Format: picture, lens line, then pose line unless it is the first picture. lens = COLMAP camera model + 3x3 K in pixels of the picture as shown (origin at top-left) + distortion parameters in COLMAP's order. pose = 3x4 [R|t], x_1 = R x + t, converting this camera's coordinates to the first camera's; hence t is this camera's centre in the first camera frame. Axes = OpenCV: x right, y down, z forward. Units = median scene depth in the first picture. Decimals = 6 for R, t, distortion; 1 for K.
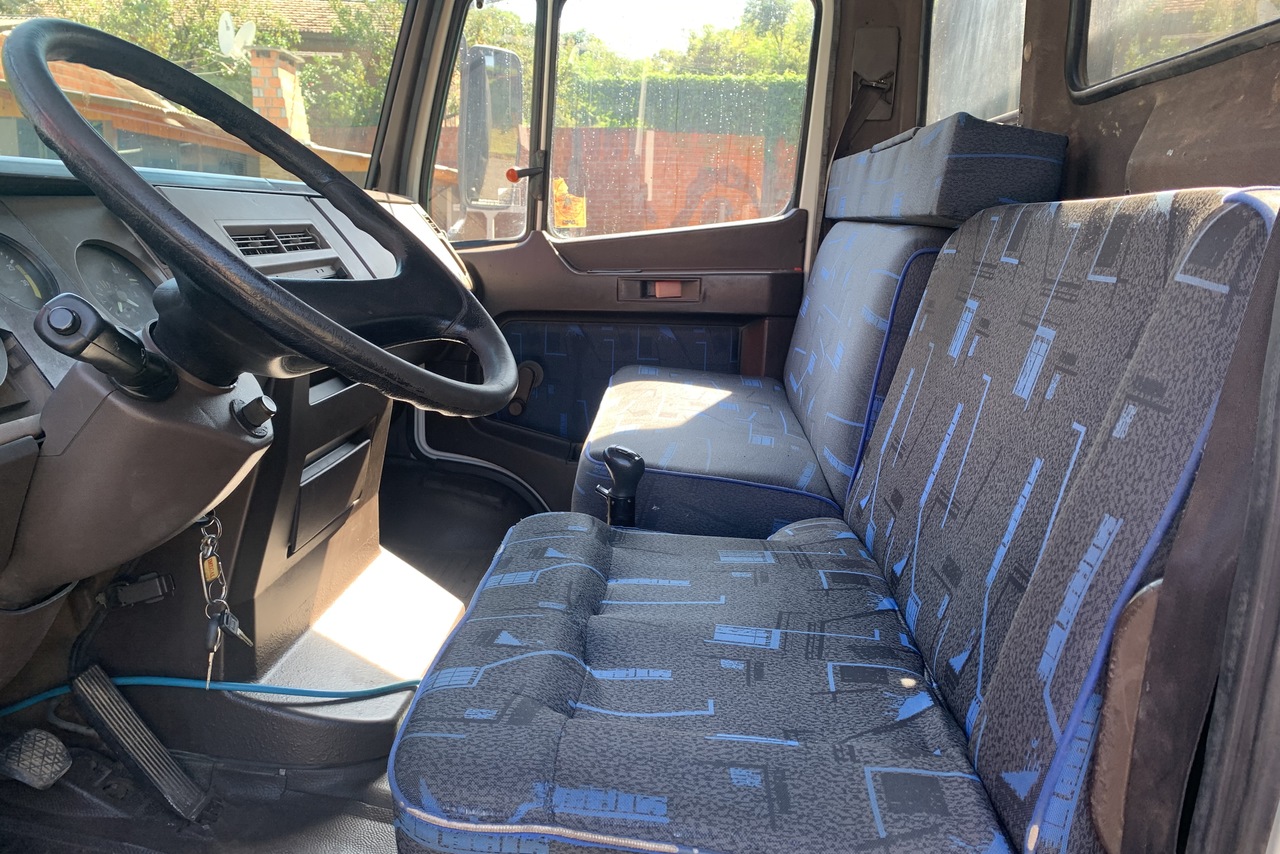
lens RADIAL K [[996.1, 0, 640.0], [0, 996.1, 427.0], [0, 0, 1]] dist [0.001909, 0.007934]
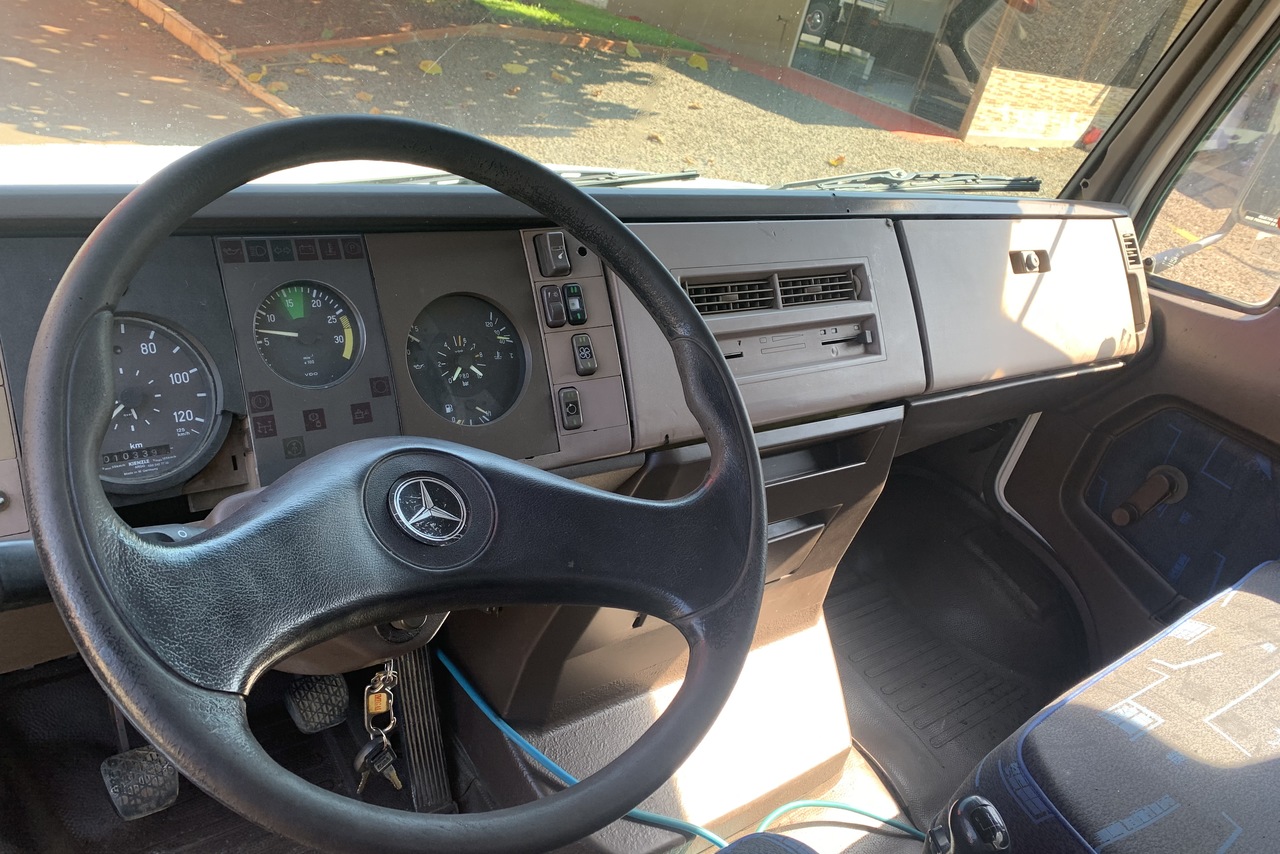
lens RADIAL K [[996.1, 0, 640.0], [0, 996.1, 427.0], [0, 0, 1]] dist [0.001909, 0.007934]
pose [[0.662206, 0.461314, -0.590485, 0.051497], [-0.364701, 0.886814, 0.283821, -0.158933], [0.654581, 0.027402, 0.755495, 0.184795]]
